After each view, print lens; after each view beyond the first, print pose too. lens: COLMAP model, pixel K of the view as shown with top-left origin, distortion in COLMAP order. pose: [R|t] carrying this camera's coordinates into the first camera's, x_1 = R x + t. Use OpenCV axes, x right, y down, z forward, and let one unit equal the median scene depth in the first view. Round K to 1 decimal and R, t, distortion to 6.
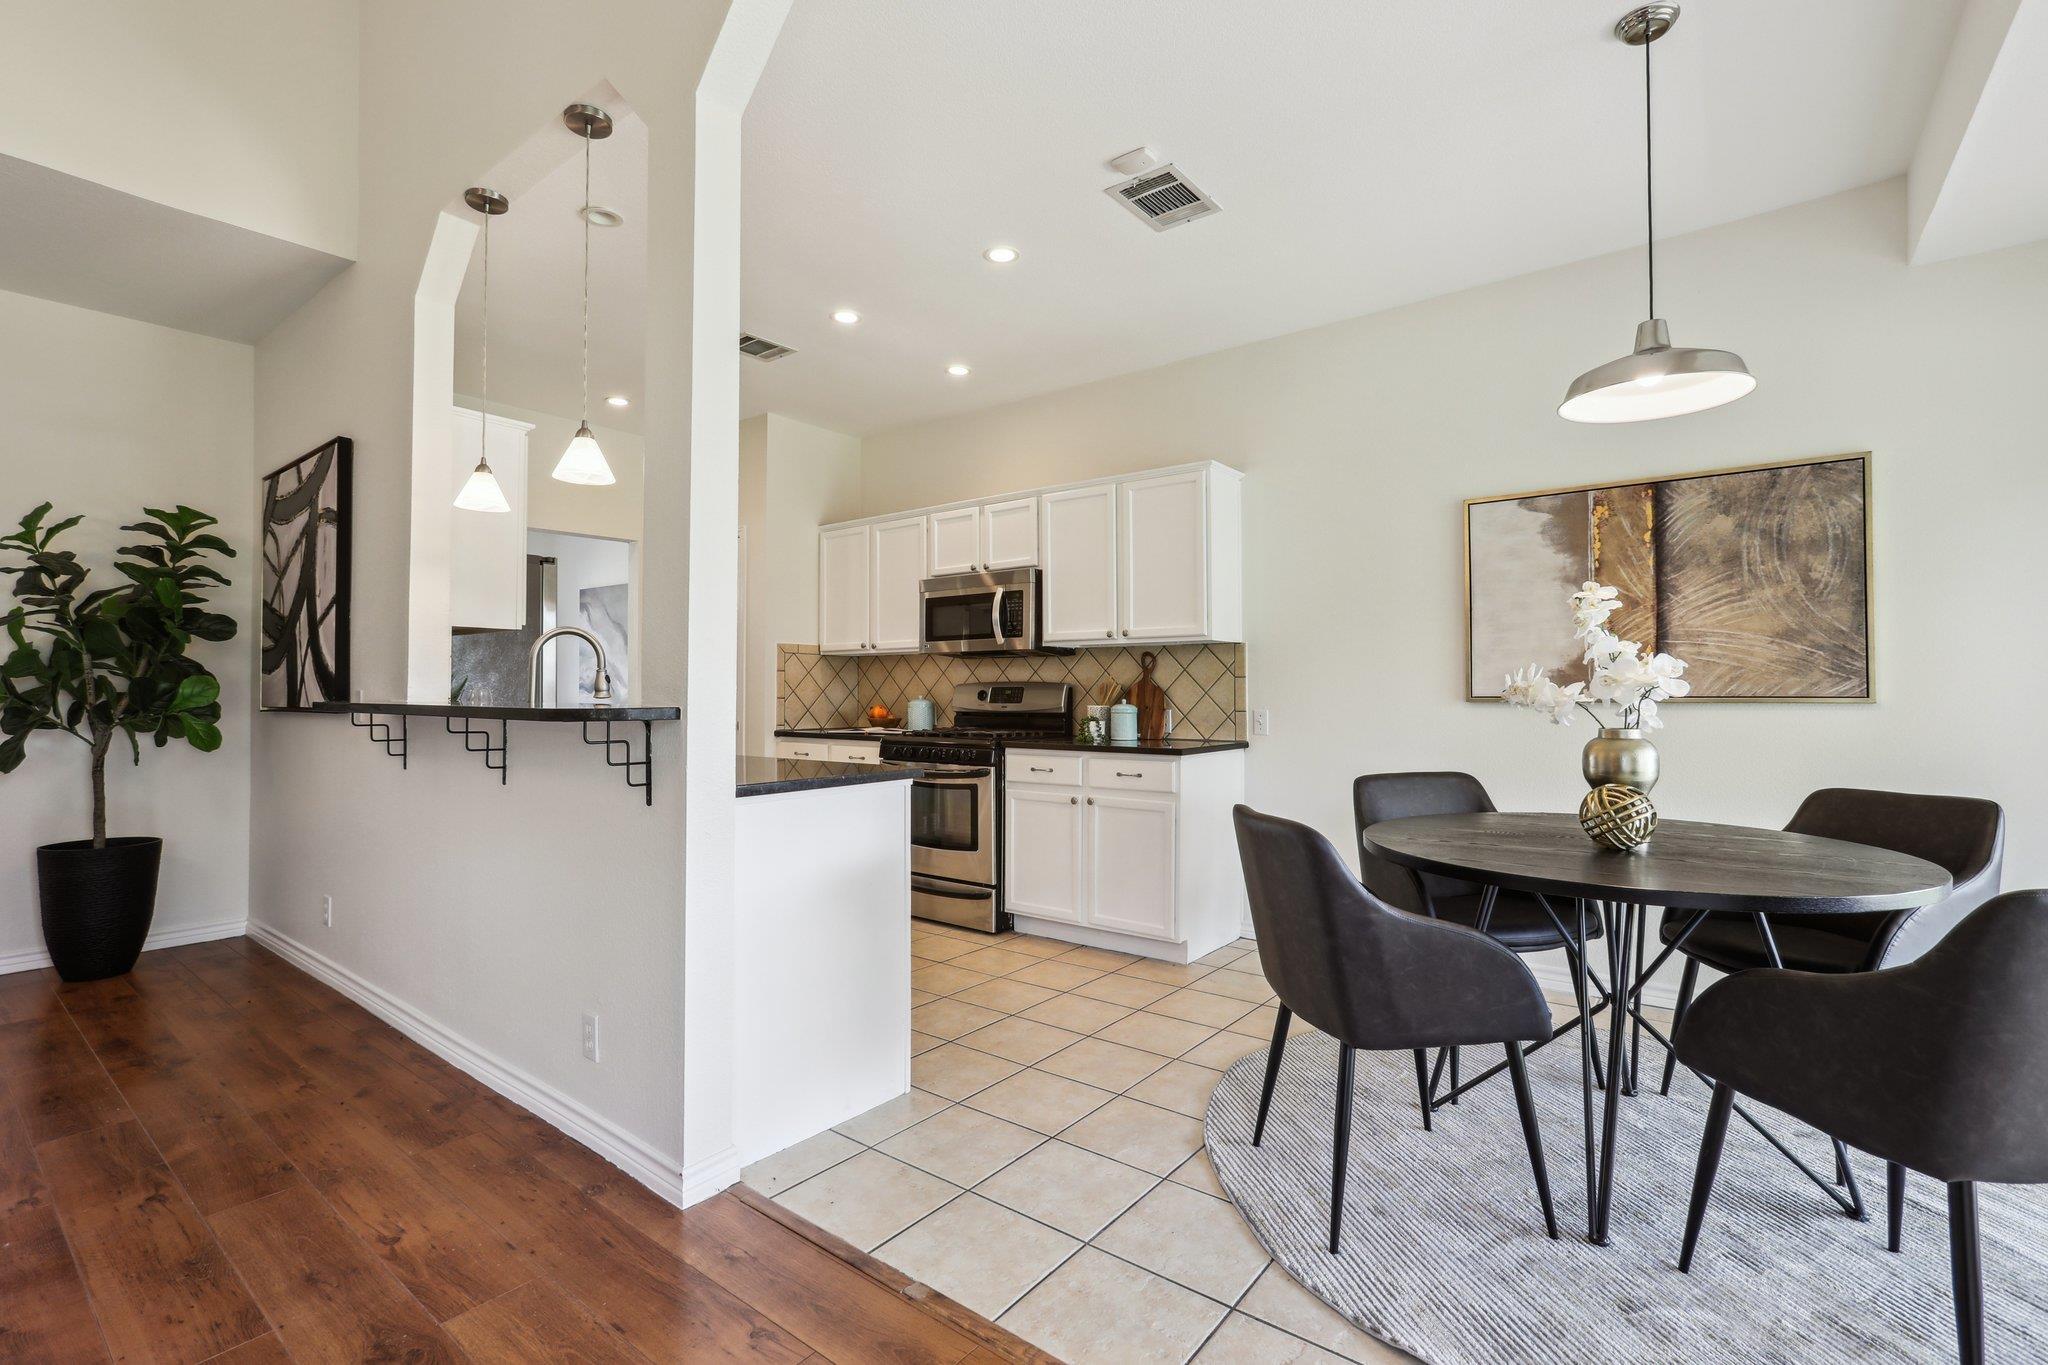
lens RADIAL K [[927.9, 0, 1019.2], [0, 927.9, 677.6], [0, 0, 1]] dist [-0.022824, 0.011755]
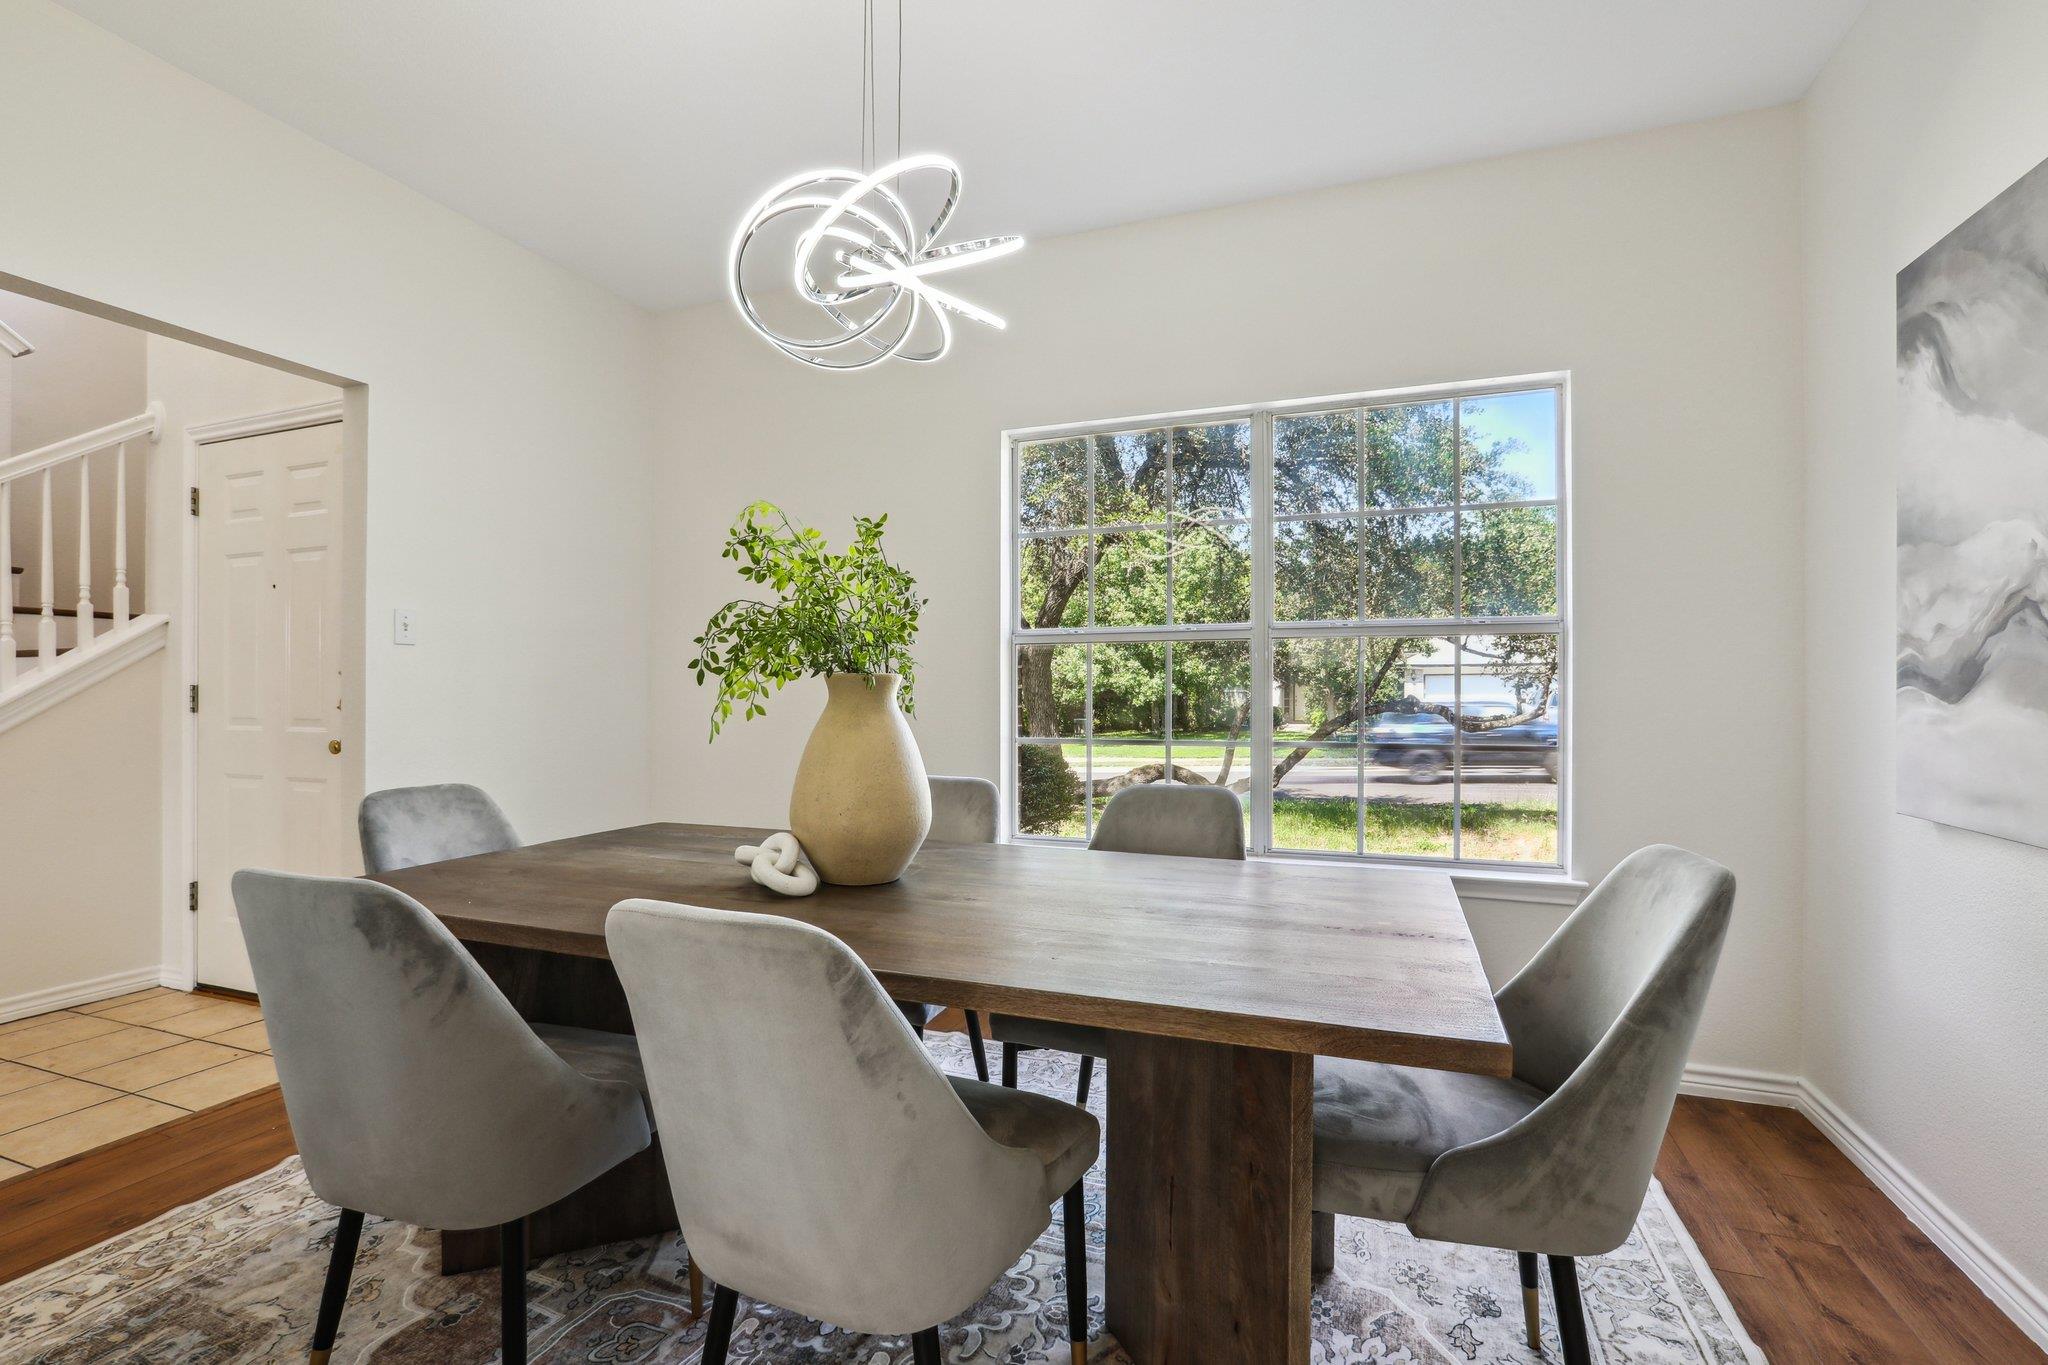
lens RADIAL K [[927.9, 0, 1027.5], [0, 927.9, 686.8], [0, 0, 1]] dist [-0.022824, 0.011755]
pose [[0.292989, -0.003992, -0.956107, -0.784879], [0.010419, 0.999945, -0.000982, 0.027911], [0.956059, -0.009674, 0.293015, 1.781185]]
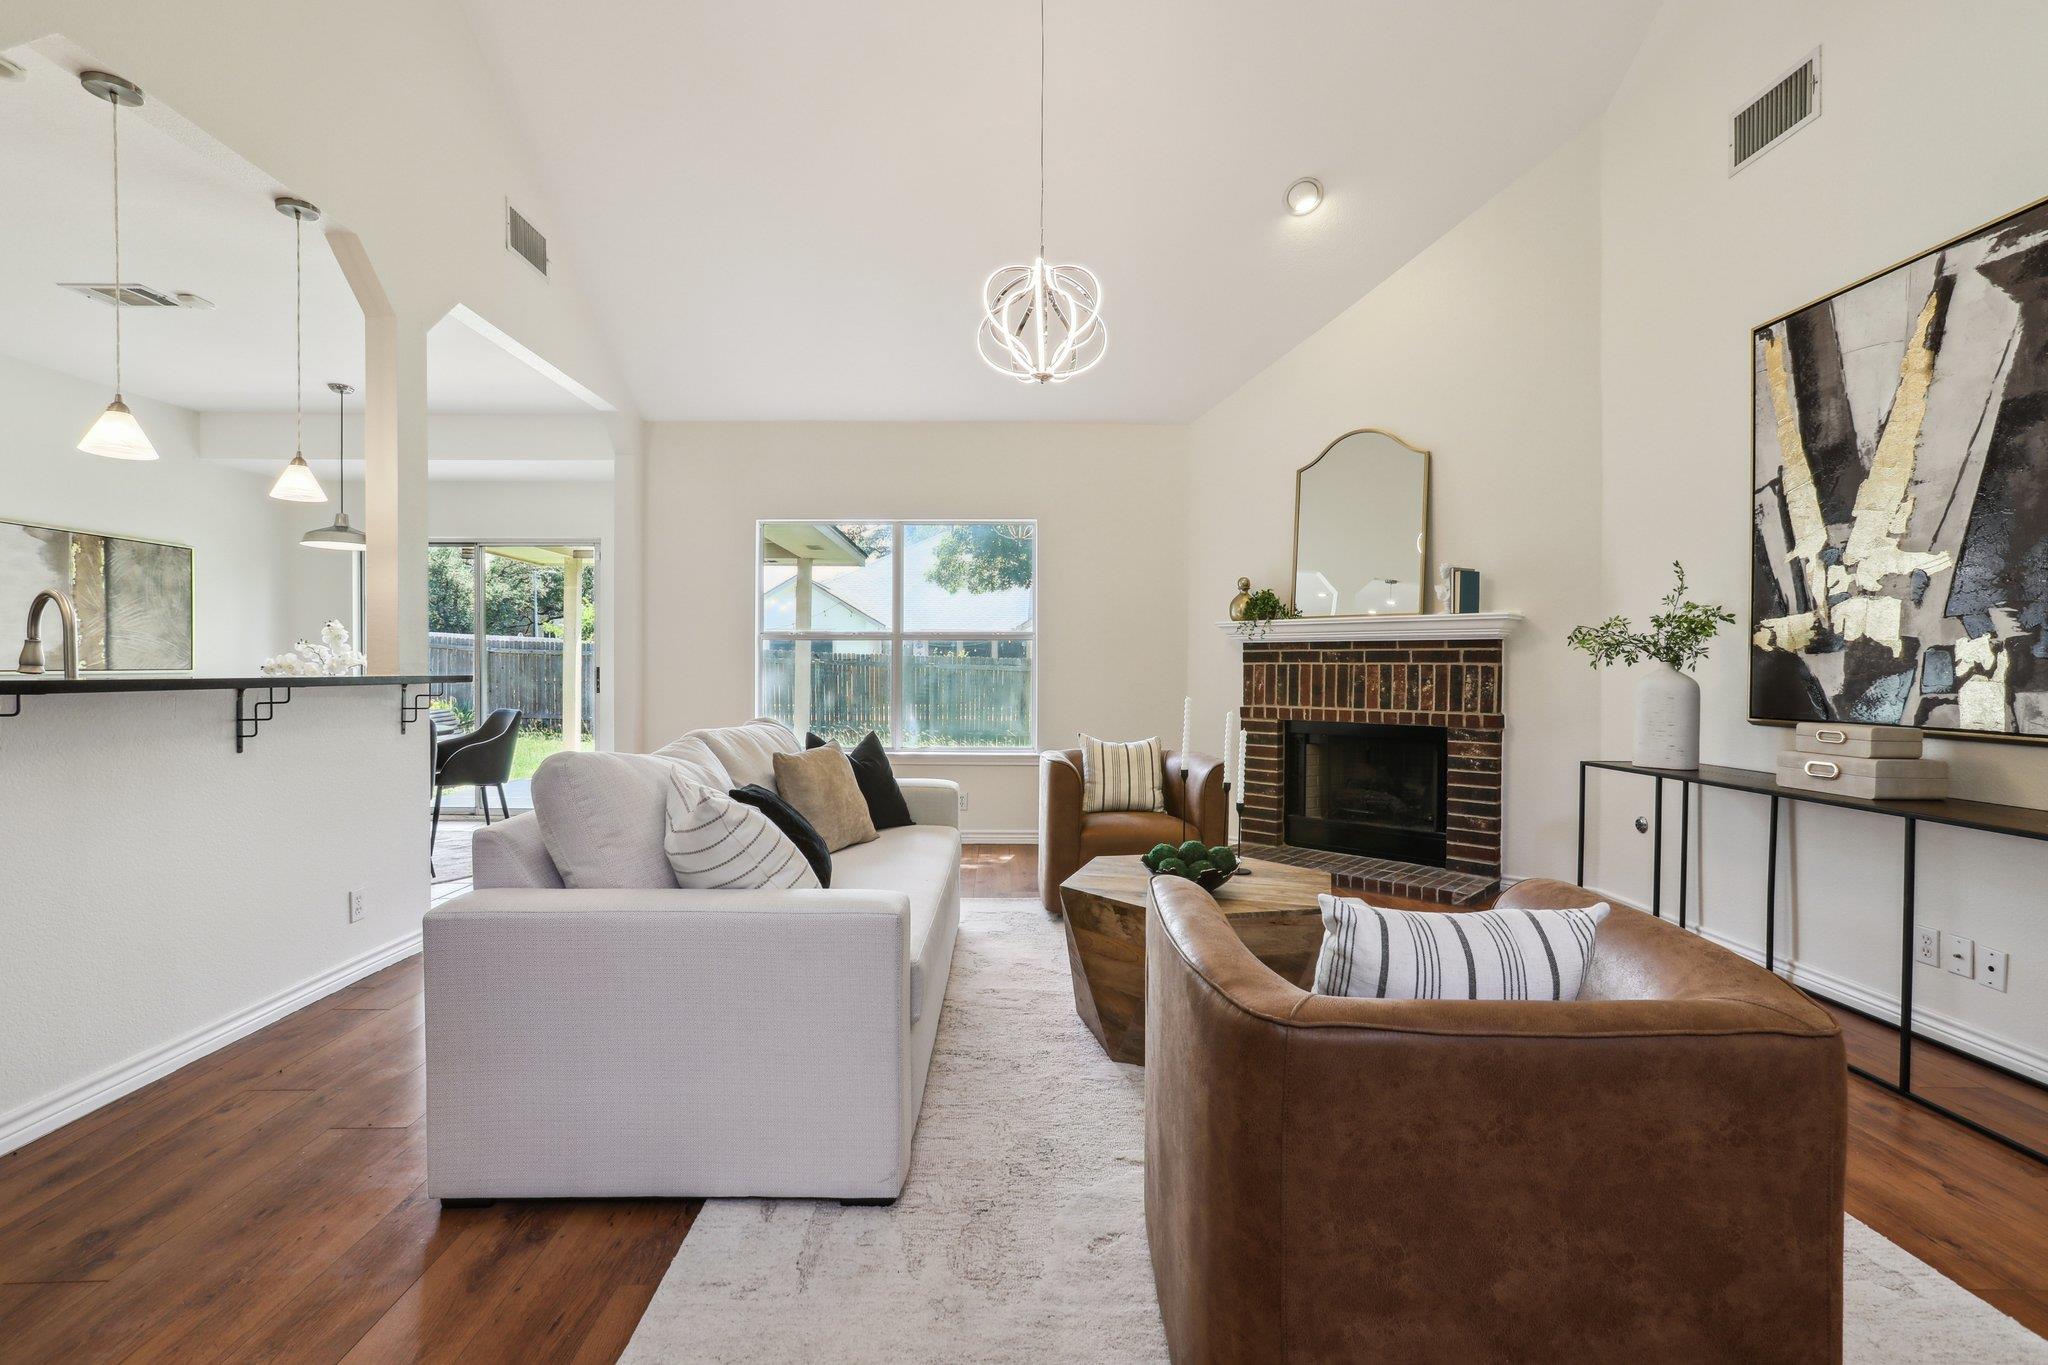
lens RADIAL K [[927.9, 0, 1024.2], [0, 927.9, 685.7], [0, 0, 1]] dist [-0.022824, 0.011755]
pose [[-0.636195, -0.016037, 0.771362, -1.591014], [-0.011937, 0.999869, 0.010942, 0.012057], [-0.771436, -0.002247, -0.636303, 0.788782]]
